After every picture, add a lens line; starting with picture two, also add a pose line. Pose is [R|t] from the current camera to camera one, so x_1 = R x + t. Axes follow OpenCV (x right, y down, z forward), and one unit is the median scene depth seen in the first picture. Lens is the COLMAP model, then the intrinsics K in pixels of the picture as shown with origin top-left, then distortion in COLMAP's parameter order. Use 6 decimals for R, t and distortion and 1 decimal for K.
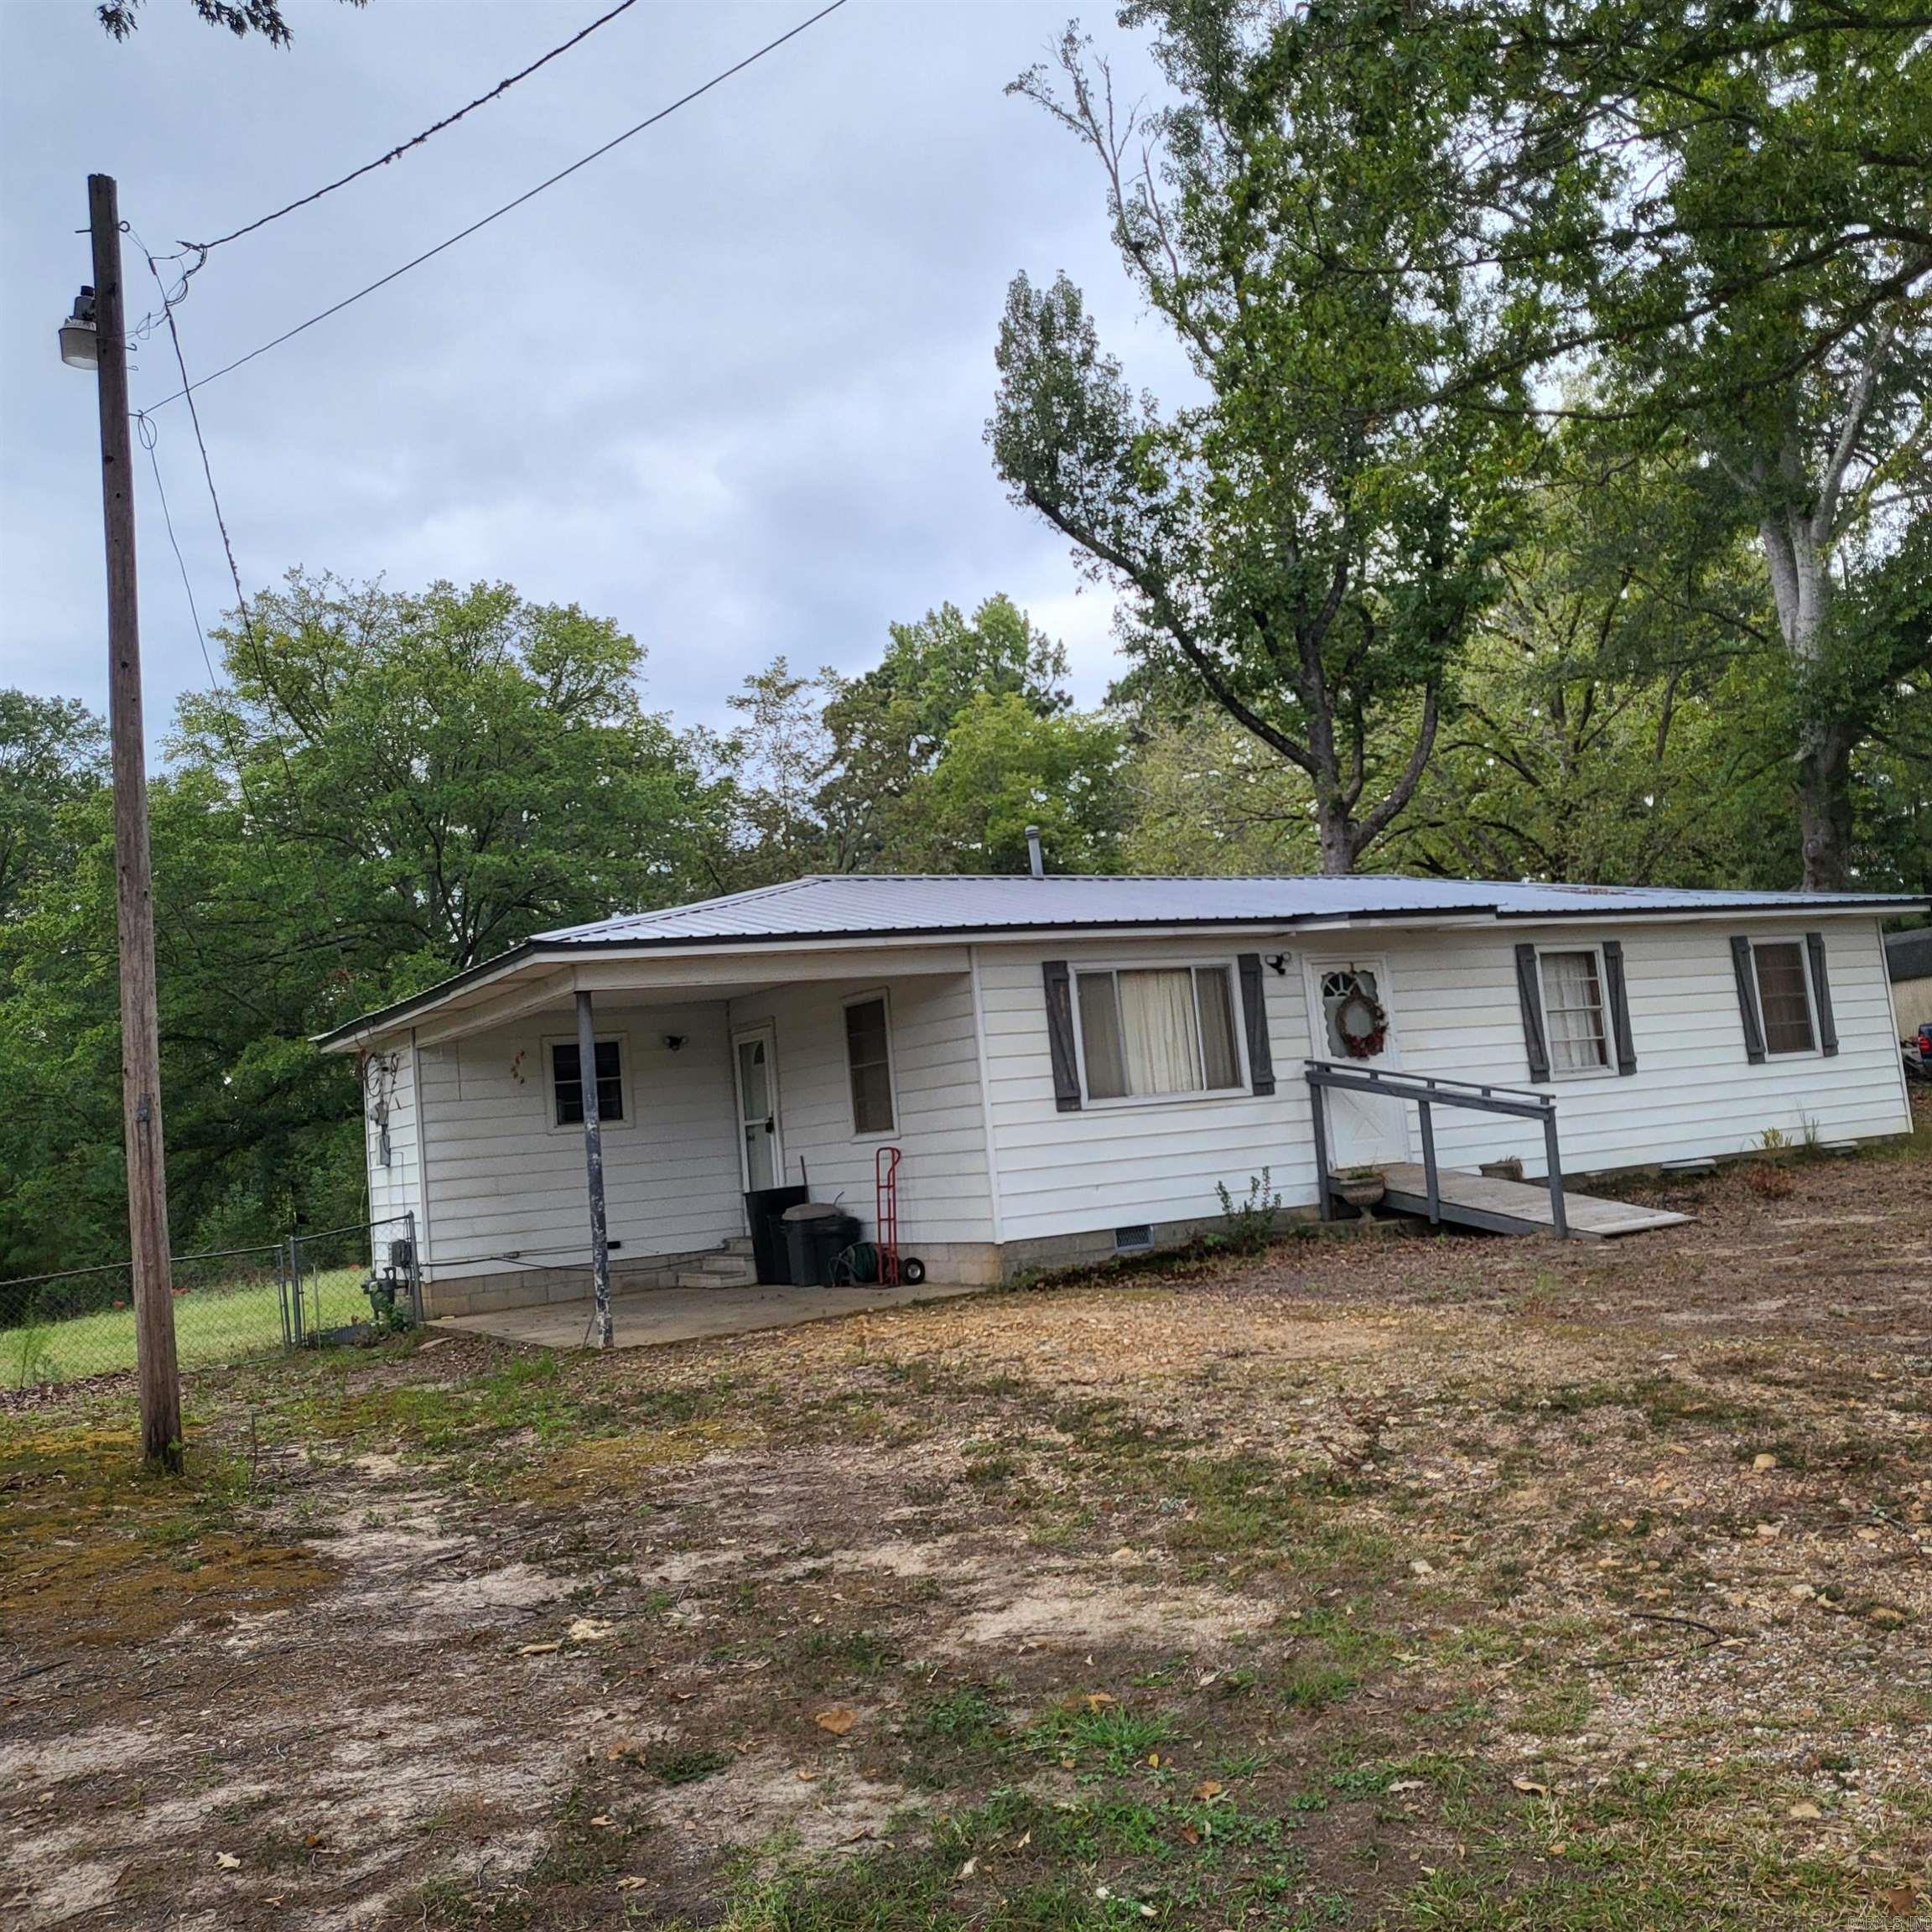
lens RADIAL K [[1990.2, 0, 971.4], [0, 1990.2, 954.6], [0, 0, 1]] dist [0.025588, 0.000000]
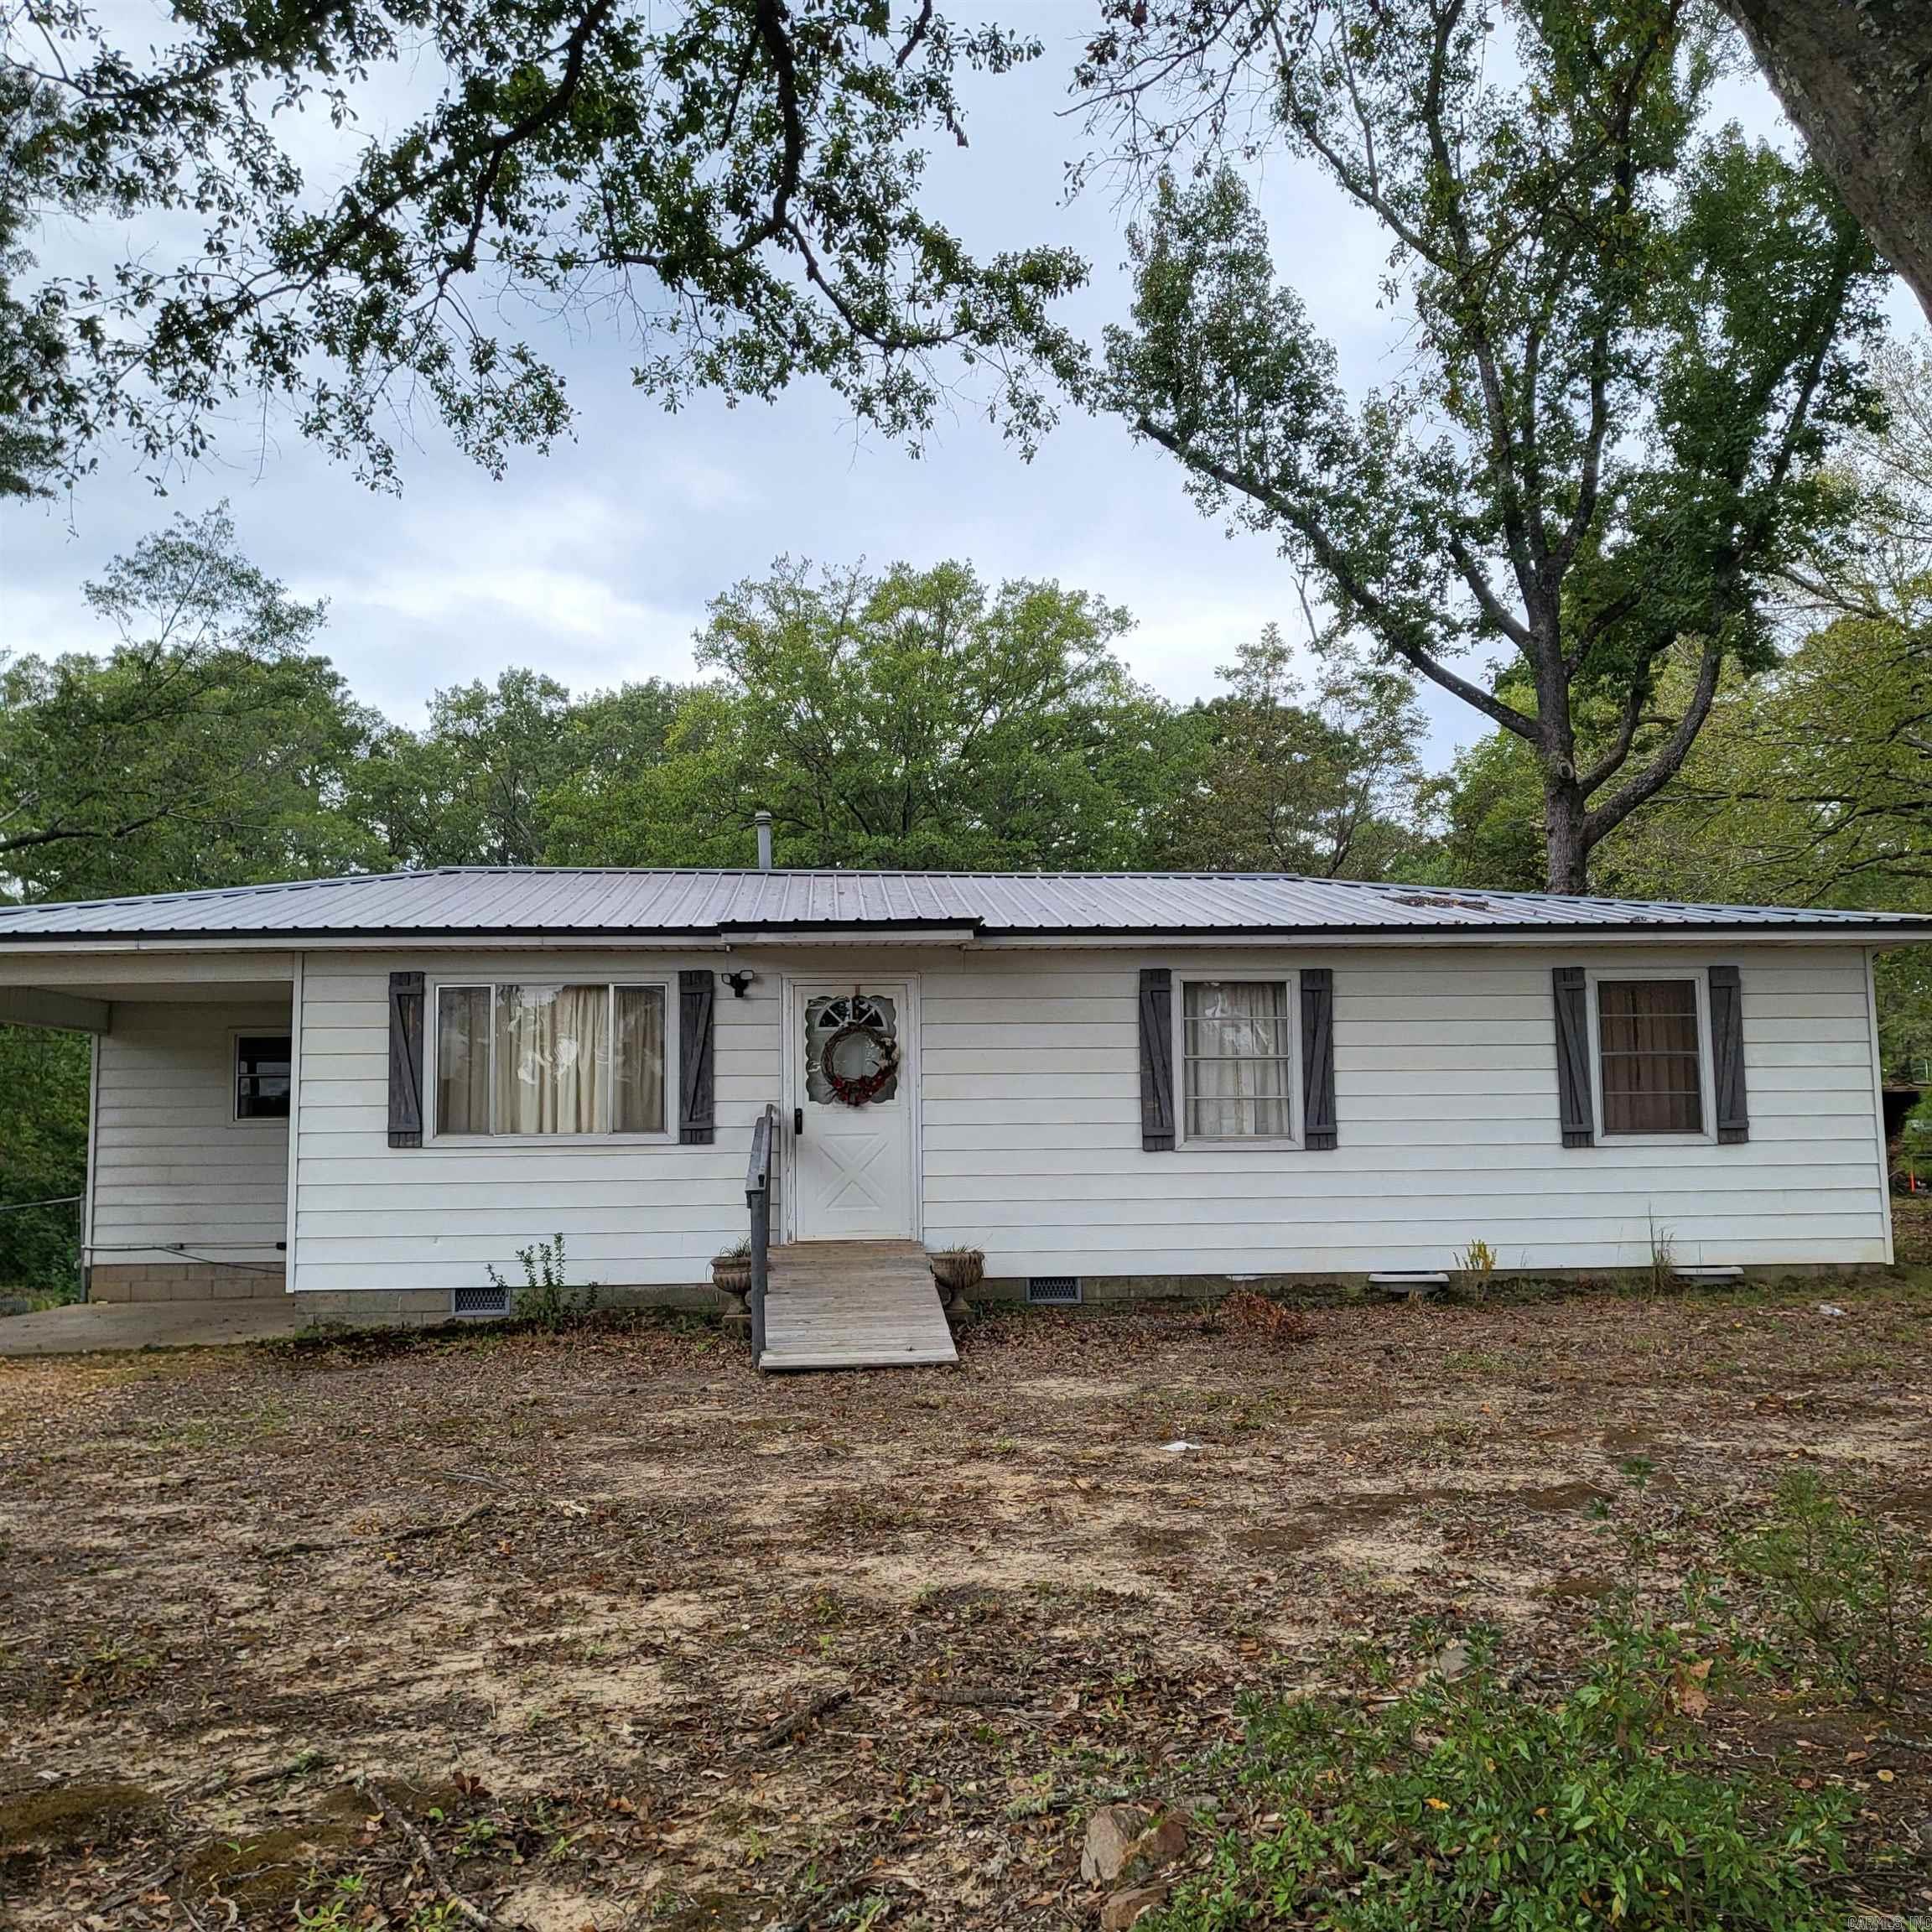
lens RADIAL K [[1990.2, 0, 965.7], [0, 1990.2, 974.7], [0, 0, 1]] dist [0.025588, 0.000000]
pose [[0.897036, 0.037424, -0.440370, 0.536919], [-0.027671, 0.999209, 0.028550, -0.022528], [0.441090, -0.013425, 0.897362, 0.279408]]
